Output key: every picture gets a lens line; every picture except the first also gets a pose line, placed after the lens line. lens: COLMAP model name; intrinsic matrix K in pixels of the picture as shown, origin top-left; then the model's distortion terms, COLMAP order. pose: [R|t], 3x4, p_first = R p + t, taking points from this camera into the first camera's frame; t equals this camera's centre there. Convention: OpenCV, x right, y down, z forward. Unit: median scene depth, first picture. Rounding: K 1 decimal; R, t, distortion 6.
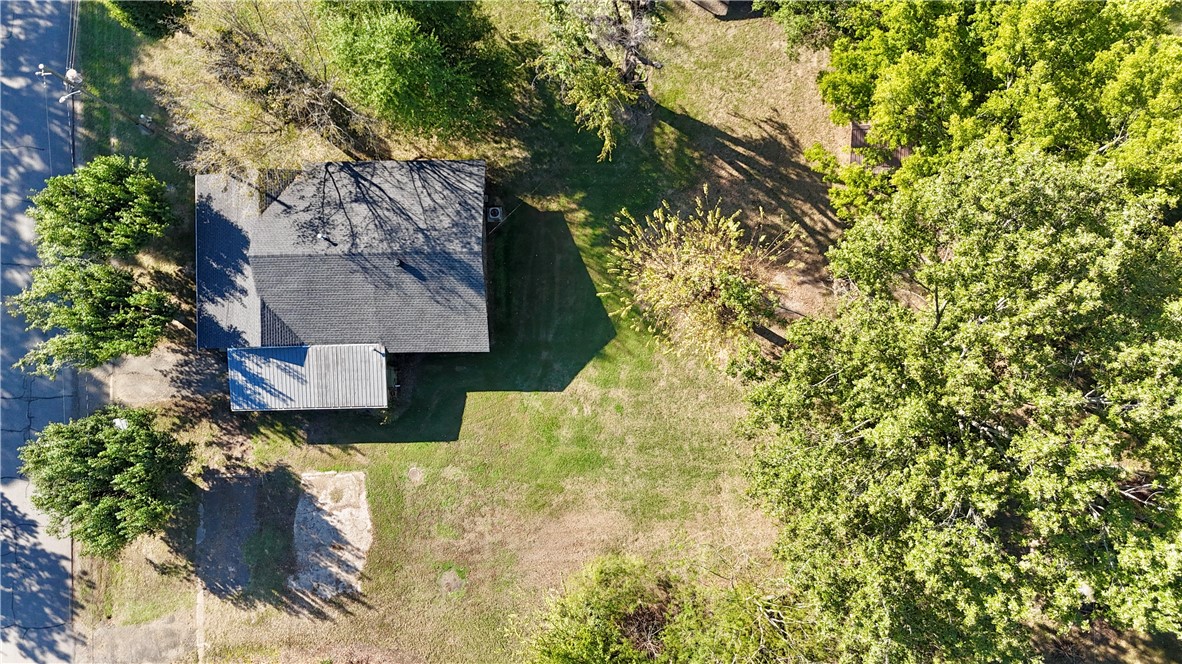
lens RADIAL K [[889.4, 0, 591.0], [0, 889.4, 332.0], [0, 0, 1]] dist [0.083719, -0.099414]
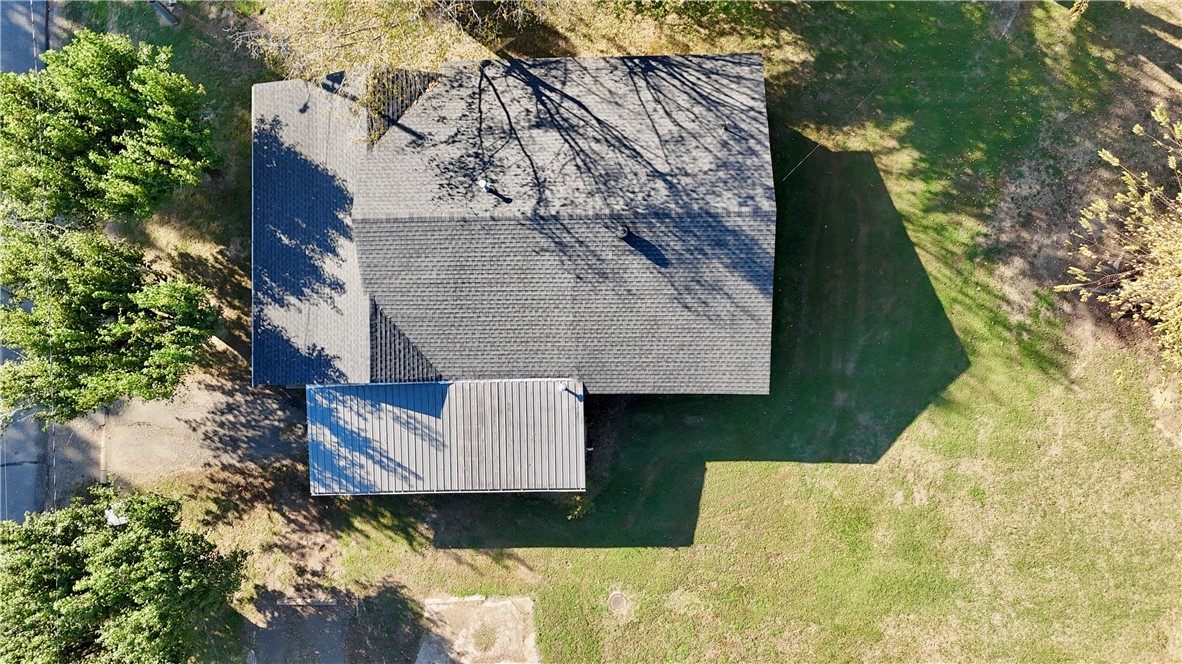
lens RADIAL K [[889.4, 0, 591.0], [0, 889.4, 332.0], [0, 0, 1]] dist [0.083719, -0.099414]
pose [[0.999979, 0.005544, -0.003359, -0.222296], [-0.005602, 0.999828, -0.017701, -0.006617], [0.003260, 0.017719, 0.999838, 0.432271]]
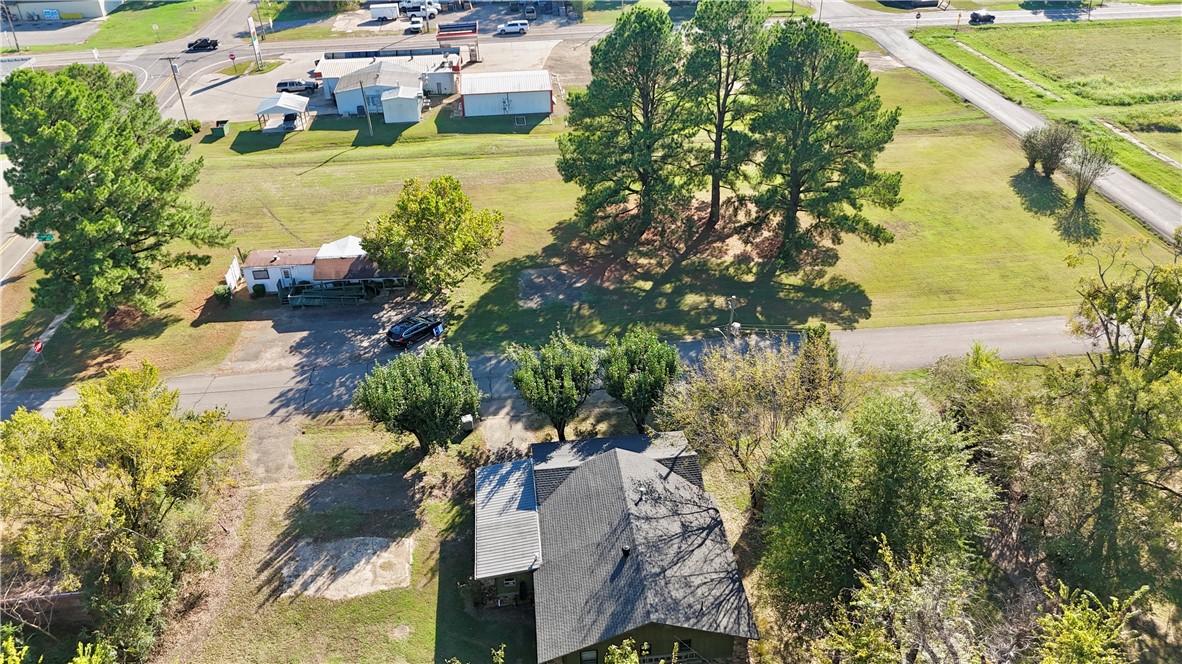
lens RADIAL K [[889.4, 0, 591.0], [0, 889.4, 332.0], [0, 0, 1]] dist [0.083719, -0.099414]
pose [[0.088215, 0.562282, -0.822227, 0.411574], [-0.995334, 0.082154, -0.050606, -0.011925], [0.039094, 0.822855, 0.566905, 0.255181]]
